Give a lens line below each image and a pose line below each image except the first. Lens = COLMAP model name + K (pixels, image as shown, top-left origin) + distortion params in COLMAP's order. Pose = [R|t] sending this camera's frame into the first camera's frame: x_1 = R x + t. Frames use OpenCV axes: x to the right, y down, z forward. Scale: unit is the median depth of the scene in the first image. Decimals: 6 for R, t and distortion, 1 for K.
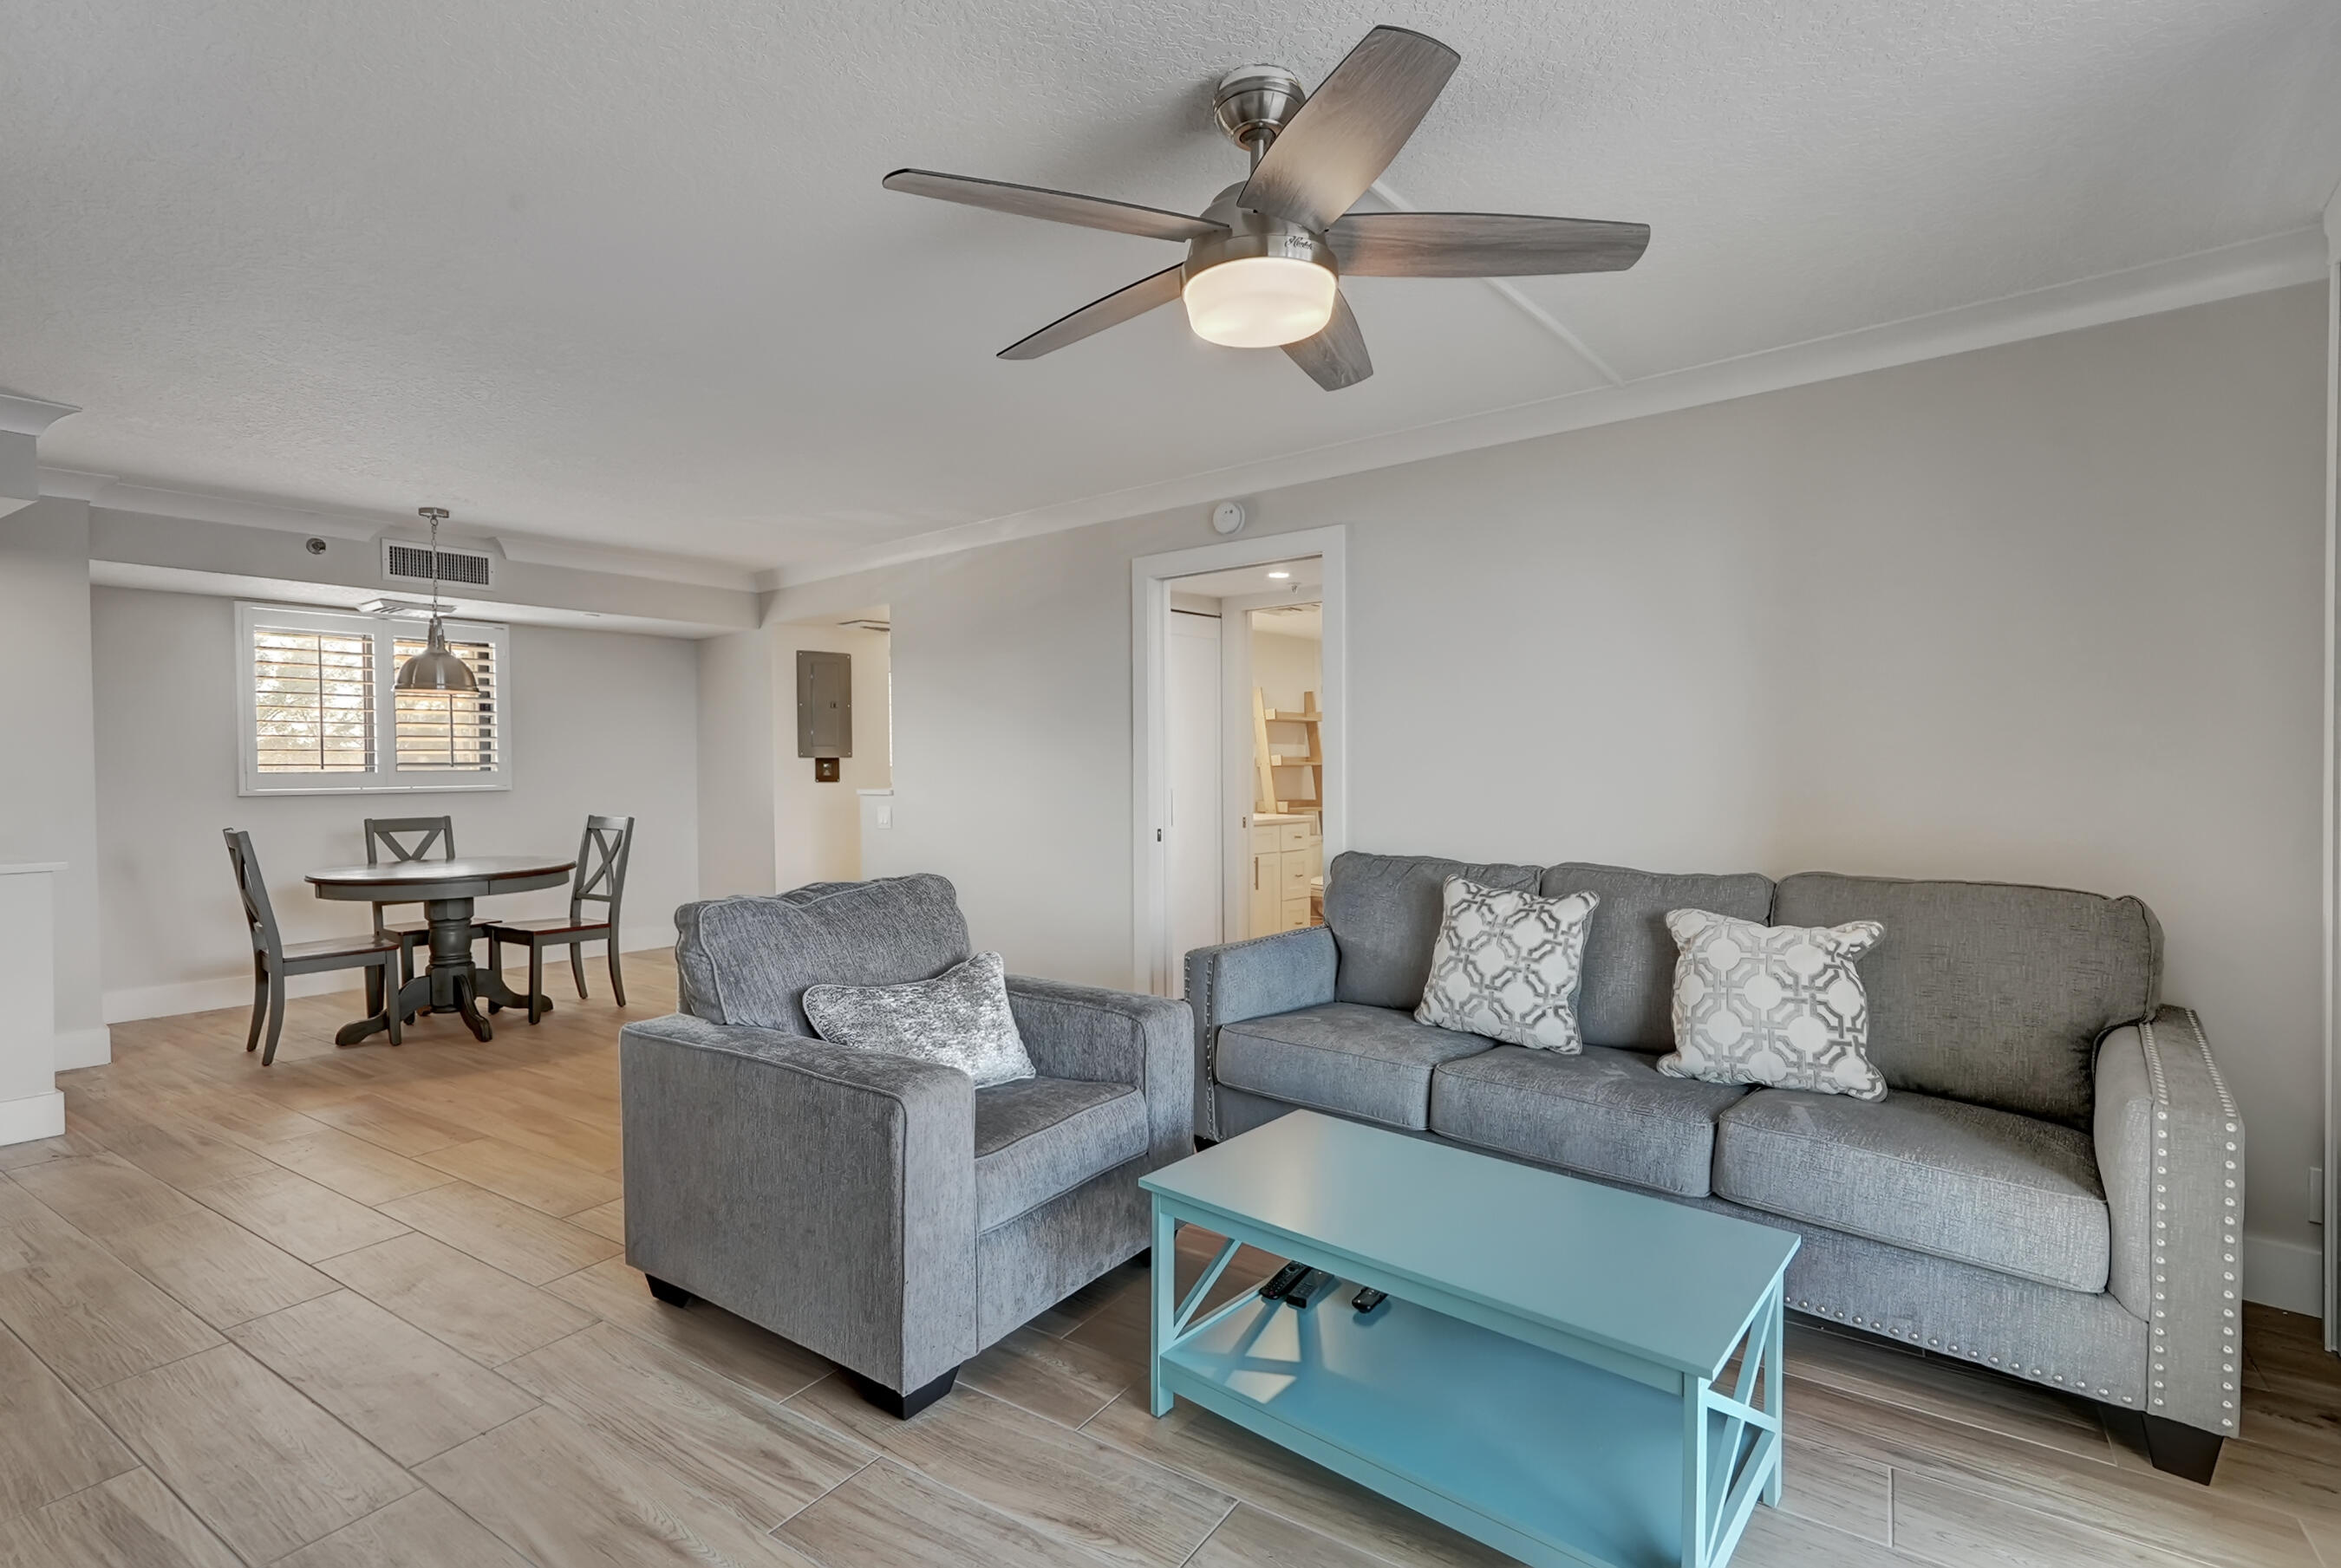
lens RADIAL K [[1088.0, 0, 1155.1], [0, 1088.0, 796.7], [0, 0, 1]] dist [-0.002028, 0.002626]
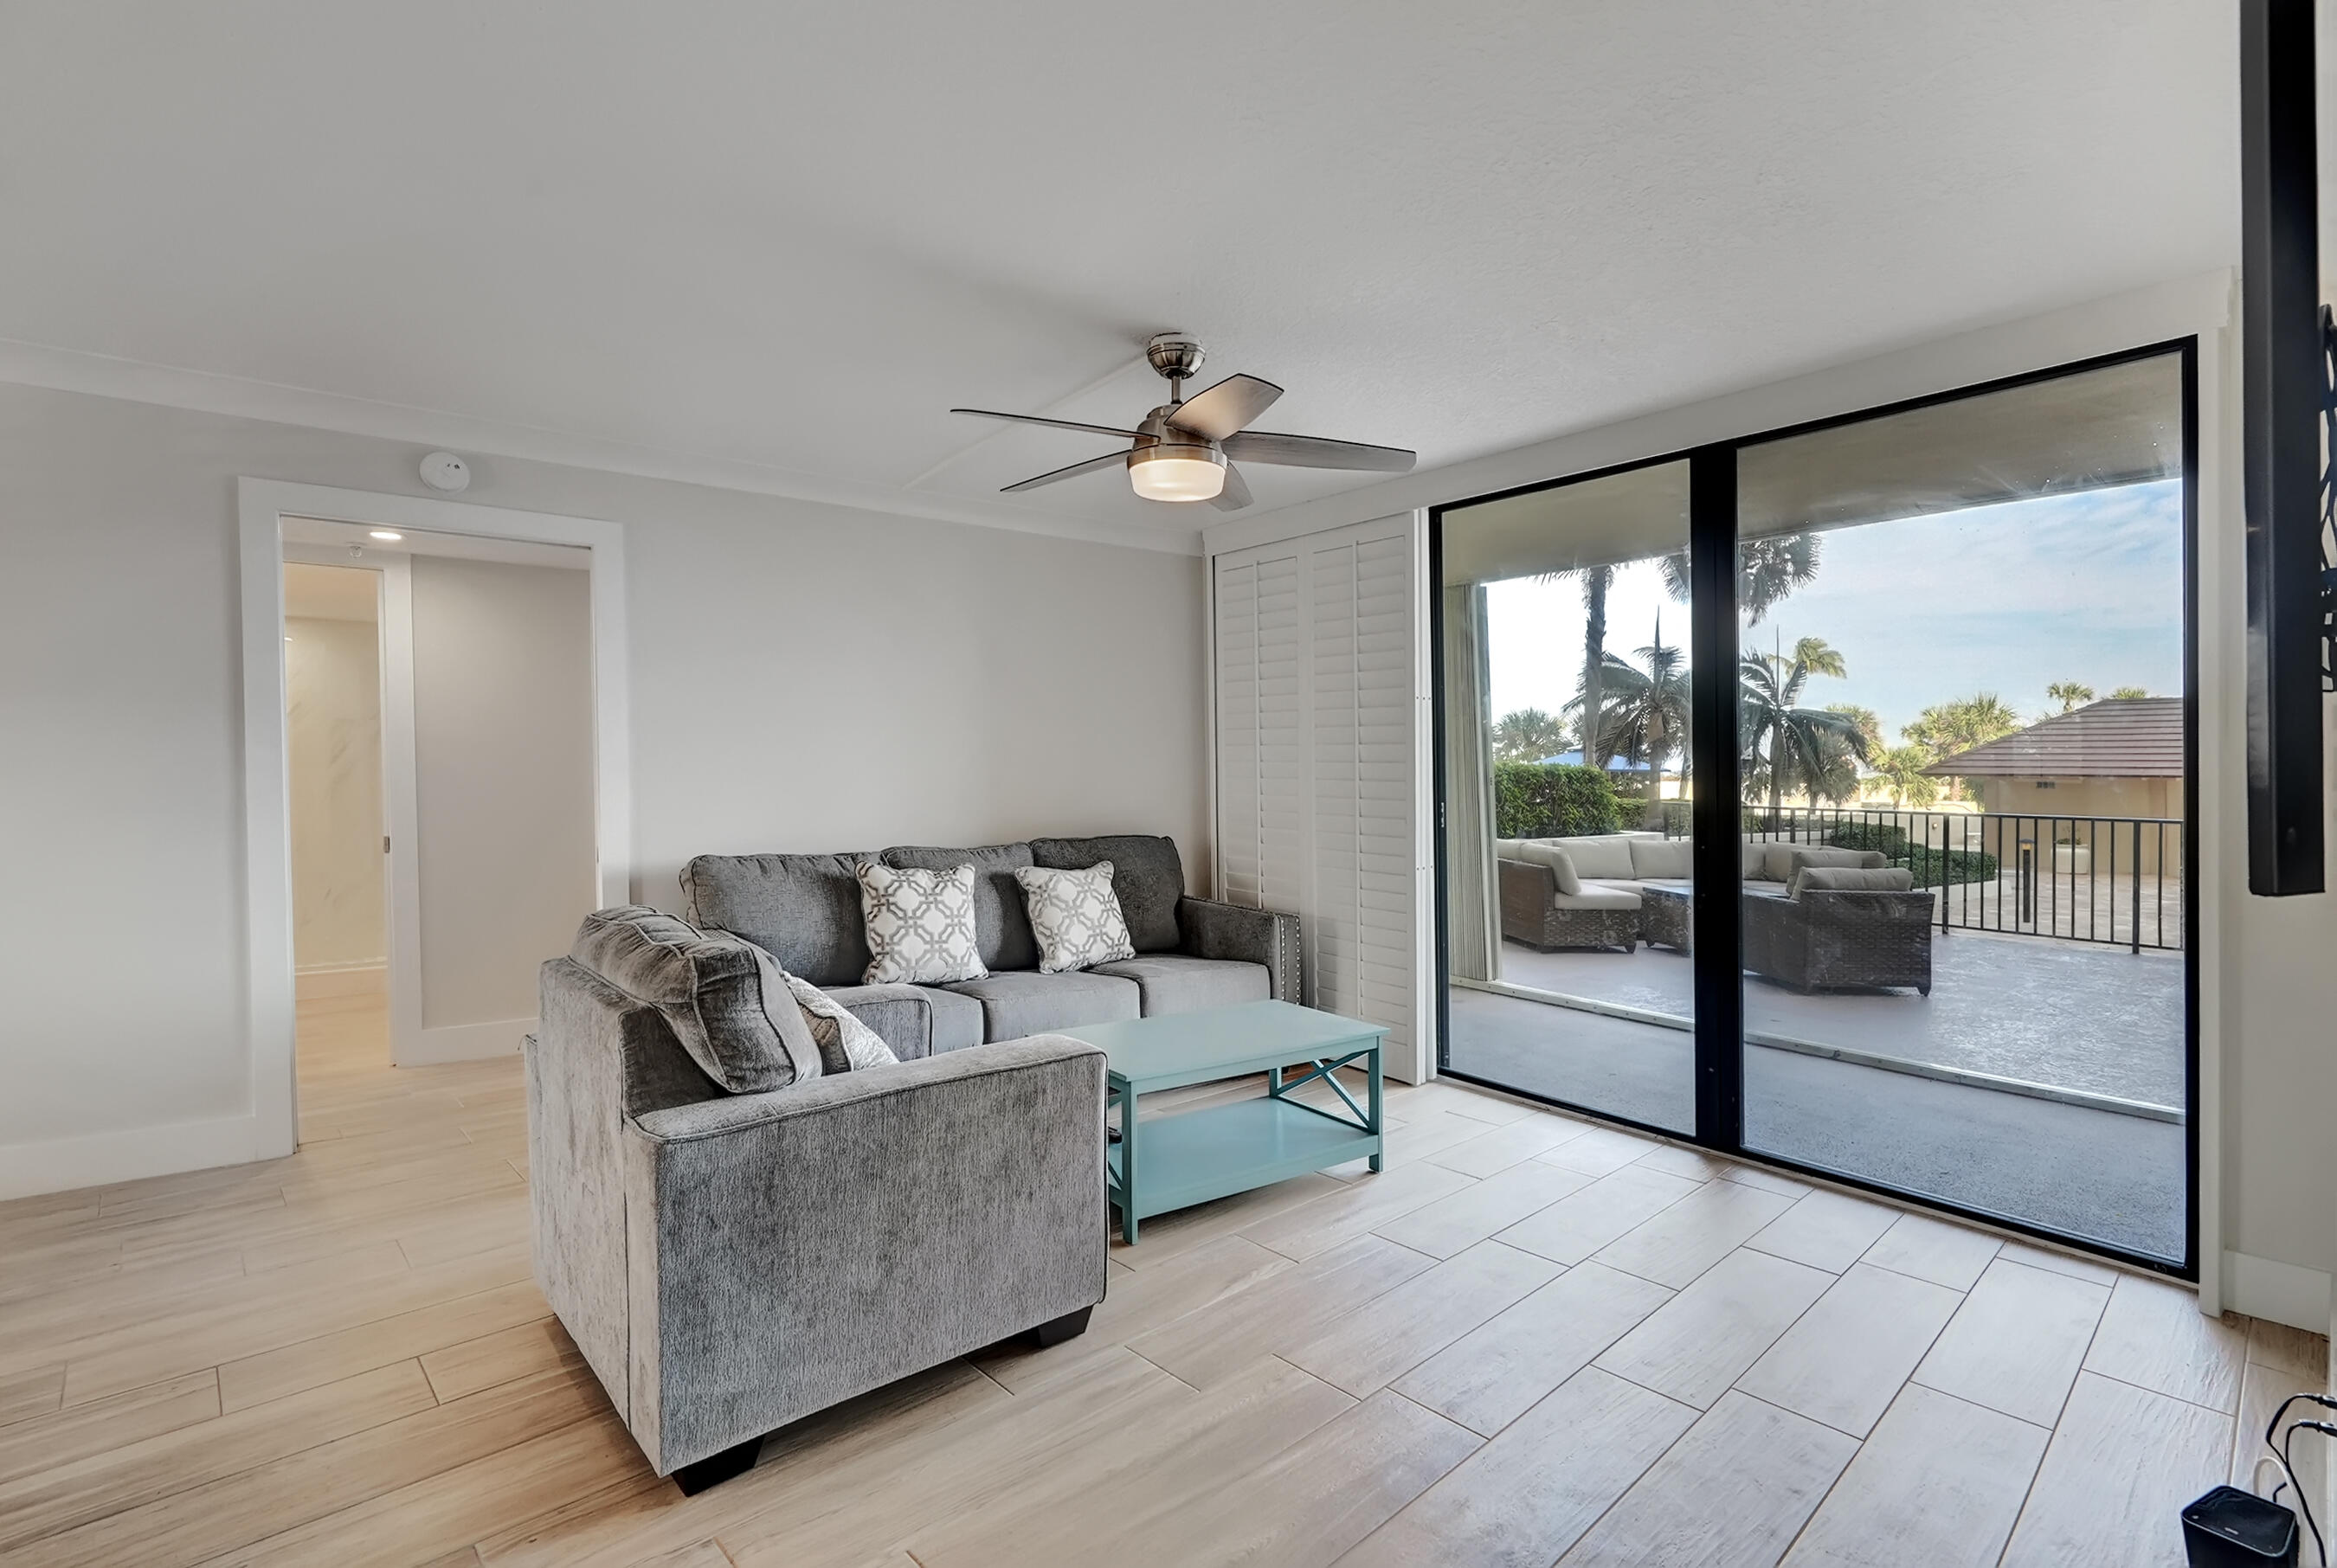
lens RADIAL K [[1086.2, 0, 1149.9], [0, 1086.2, 768.4], [0, 0, 1]] dist [-0.002028, 0.002626]
pose [[0.263640, -0.010130, 0.964568, -0.994317], [0.009390, 0.999924, 0.007935, -0.050058], [-0.964575, 0.006965, 0.263715, 0.434172]]
